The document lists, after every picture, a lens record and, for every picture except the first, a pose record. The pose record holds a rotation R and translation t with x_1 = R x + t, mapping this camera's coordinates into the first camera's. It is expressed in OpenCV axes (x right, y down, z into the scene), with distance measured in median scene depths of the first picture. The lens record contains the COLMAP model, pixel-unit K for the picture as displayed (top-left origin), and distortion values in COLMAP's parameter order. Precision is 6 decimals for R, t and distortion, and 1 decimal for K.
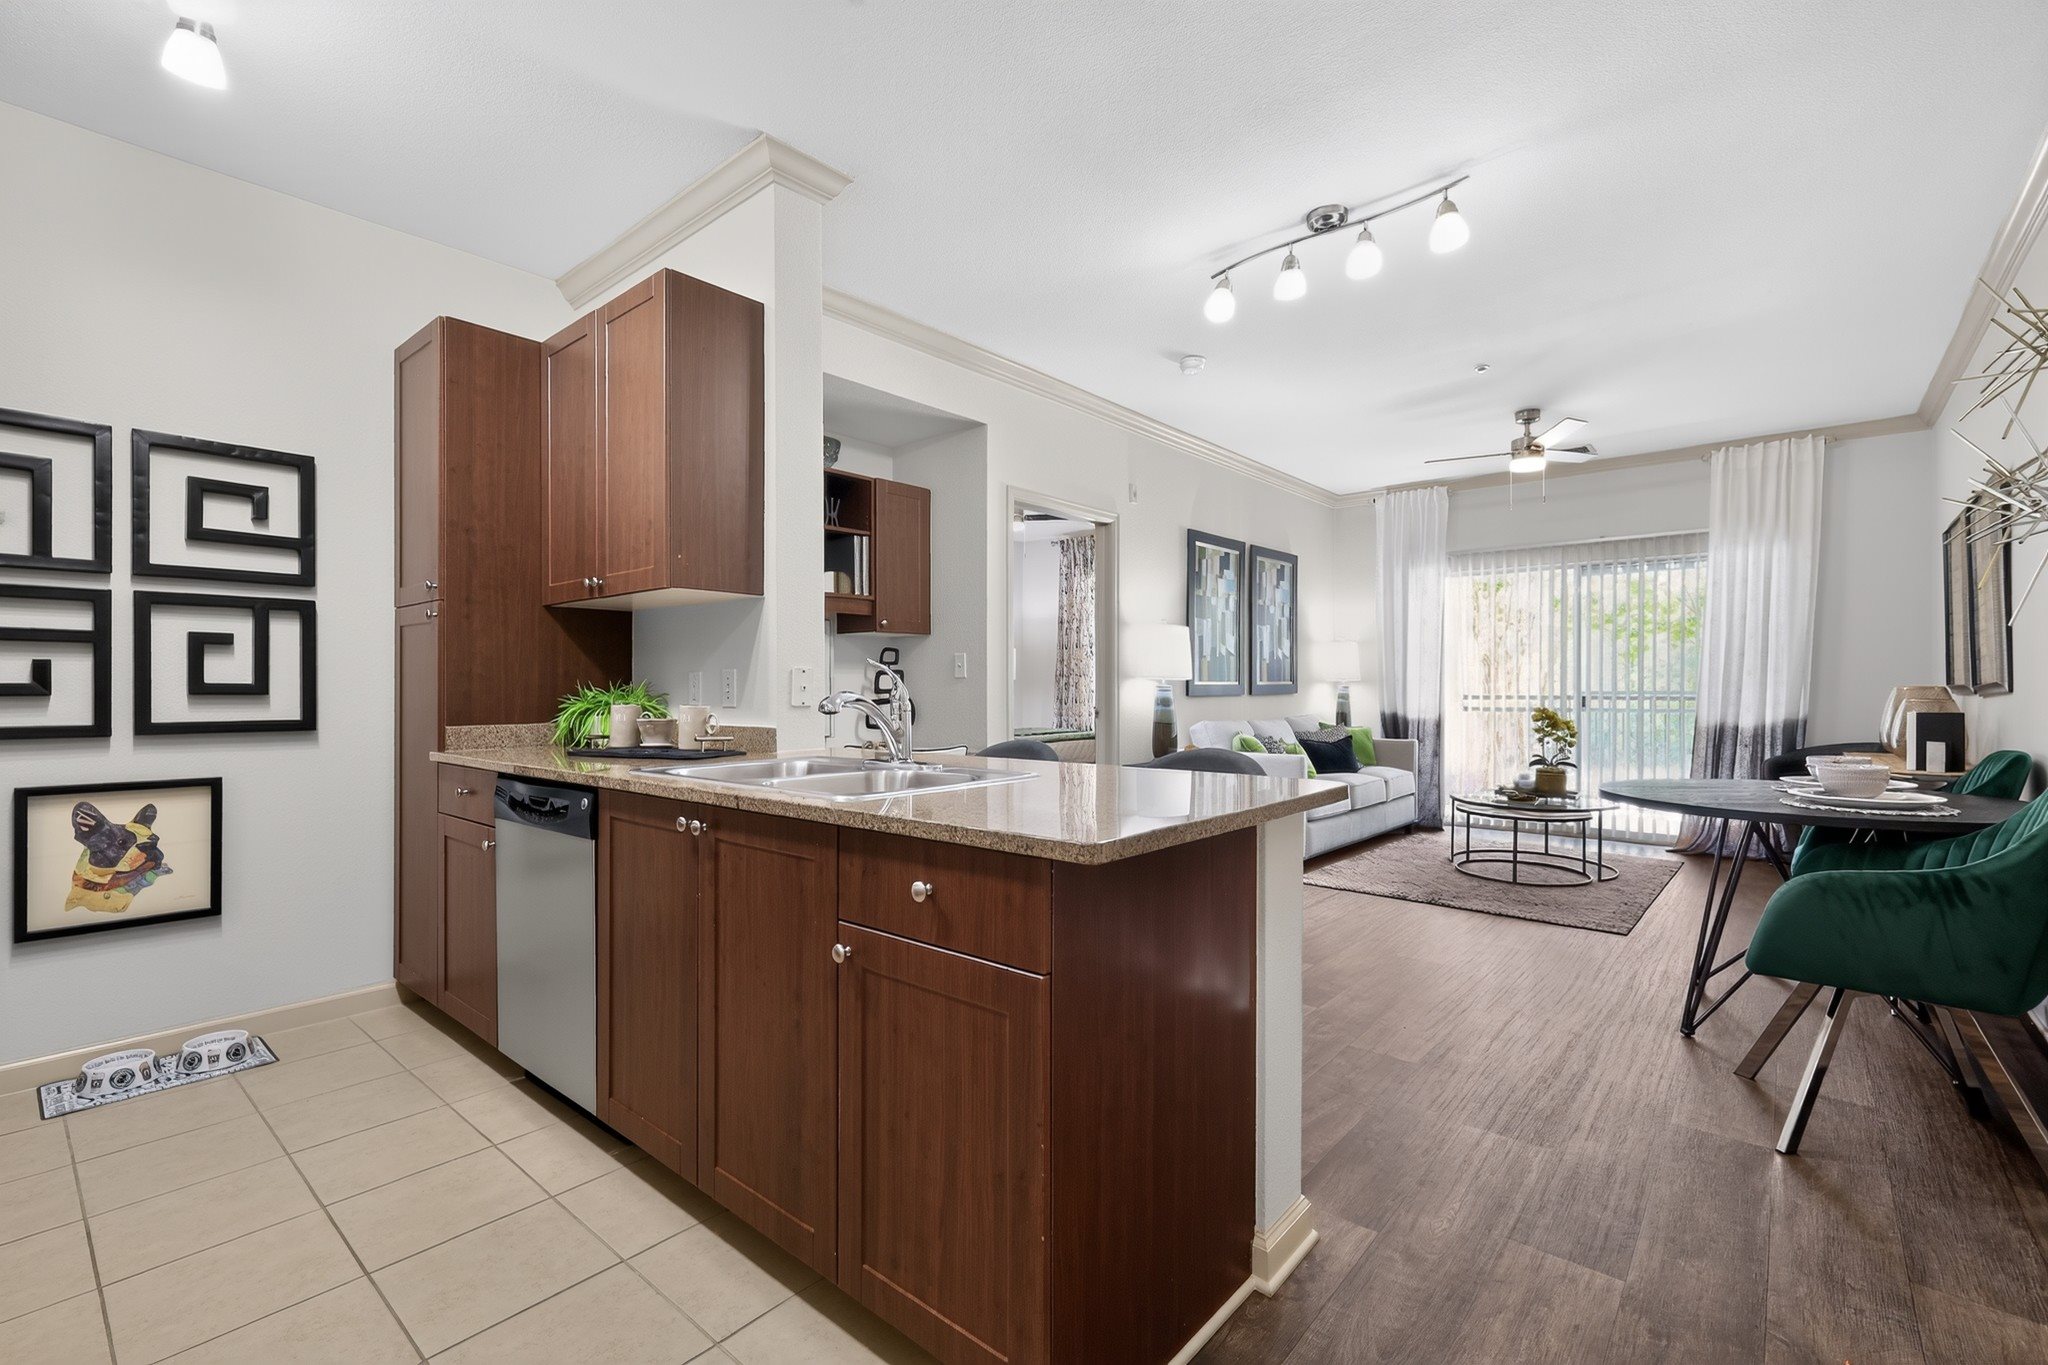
lens RADIAL K [[898.3, 0, 1011.6], [0, 898.3, 675.6], [0, 0, 1]] dist [0.004824, 0.000503]
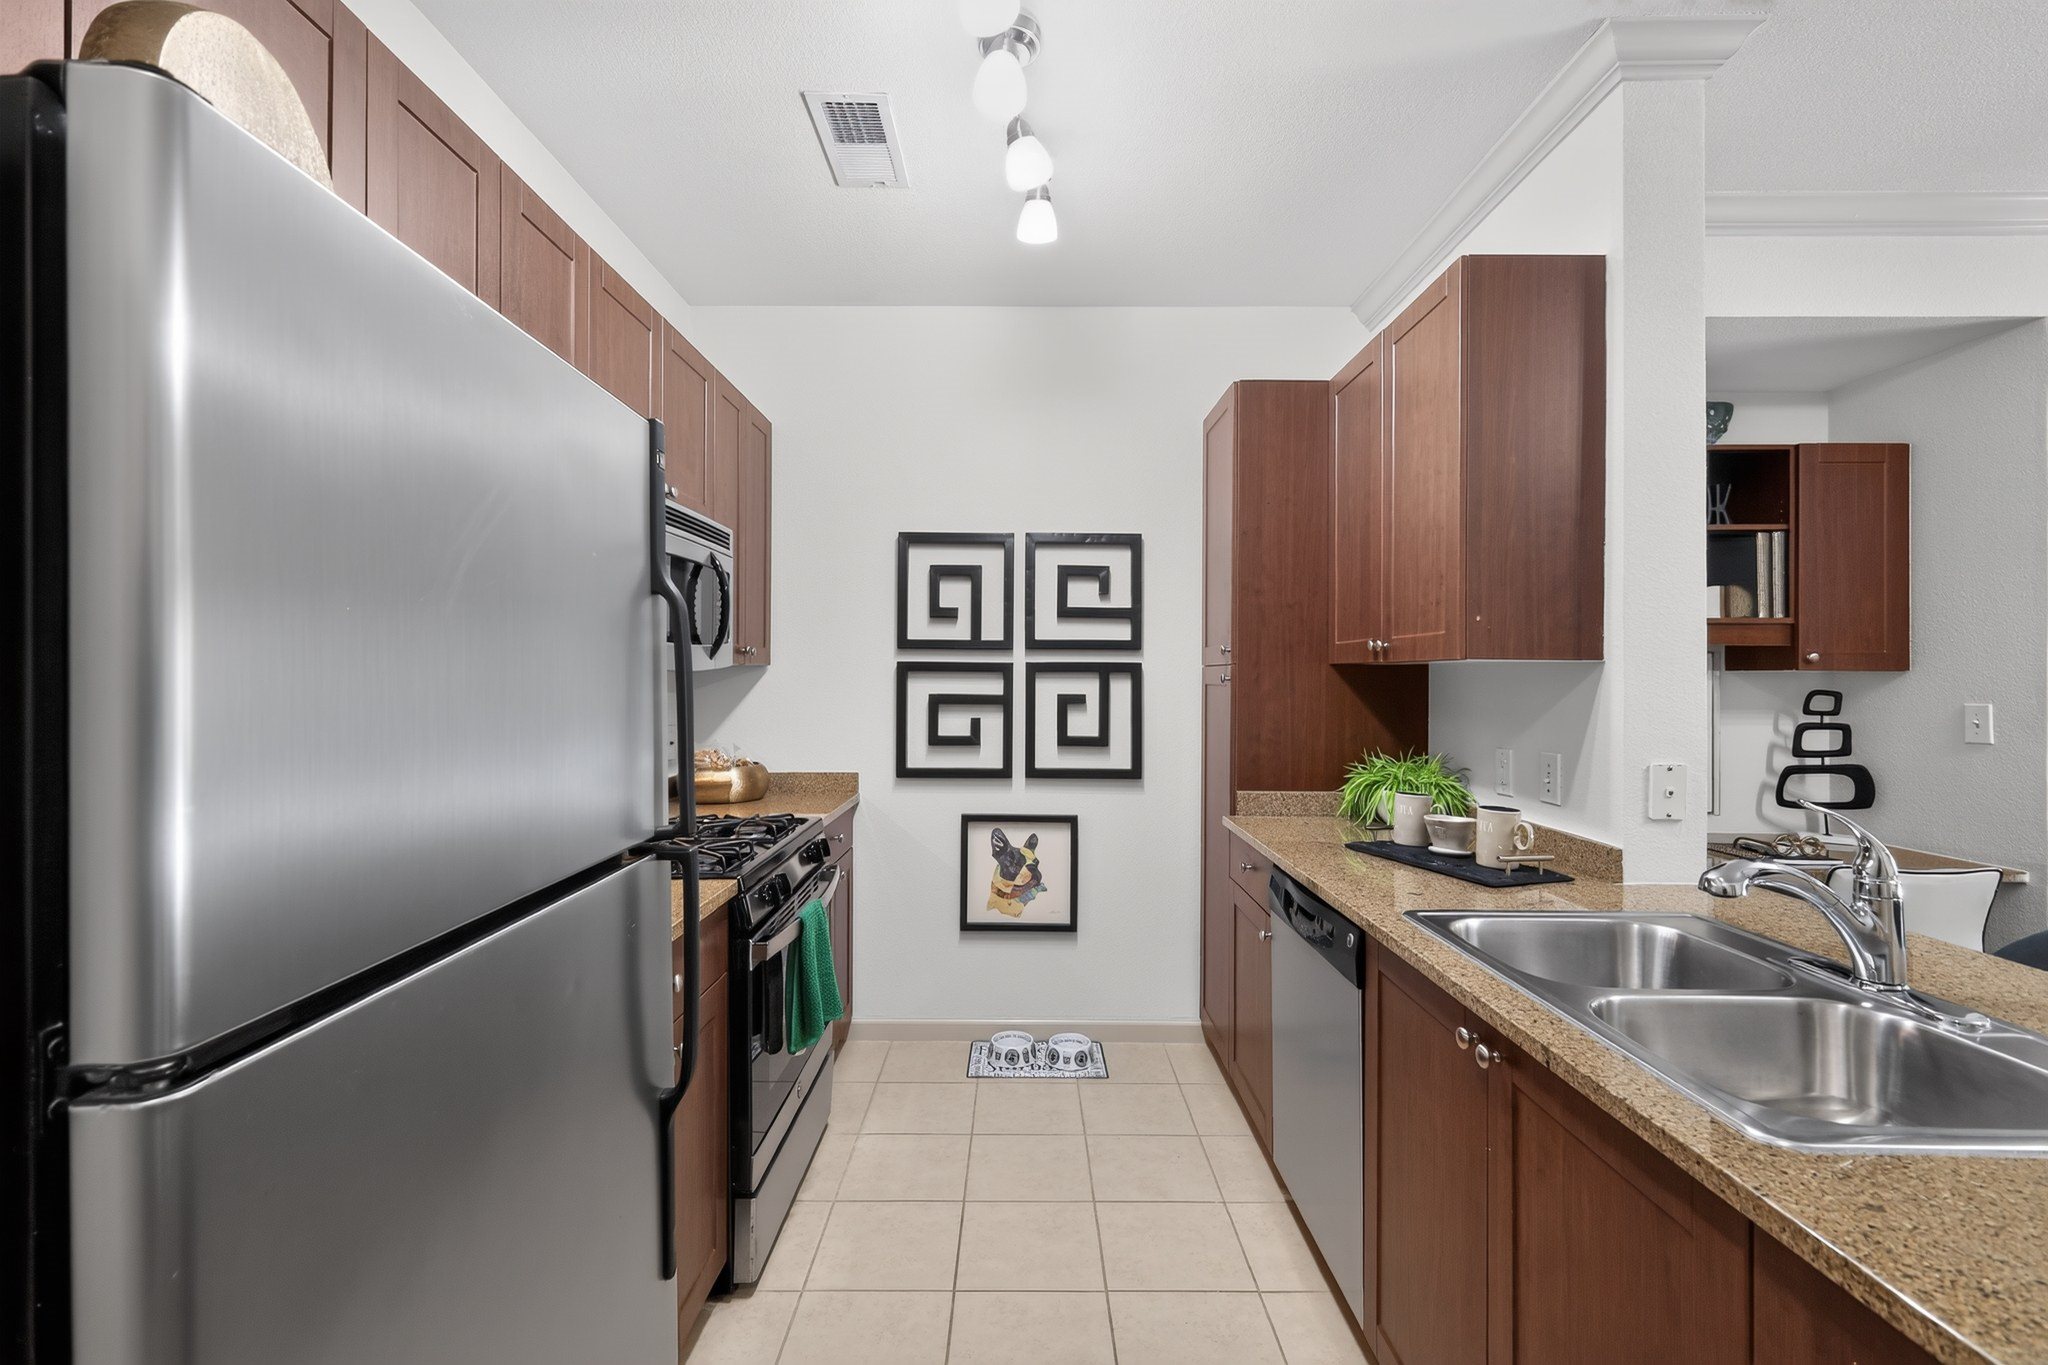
lens RADIAL K [[898.3, 0, 1011.6], [0, 898.3, 675.6], [0, 0, 1]] dist [0.004824, 0.000503]
pose [[0.654376, 0.003020, -0.756164, -0.039018], [-0.001590, 0.999995, 0.002618, -0.076804], [0.756168, -0.000511, 0.654377, 0.163824]]
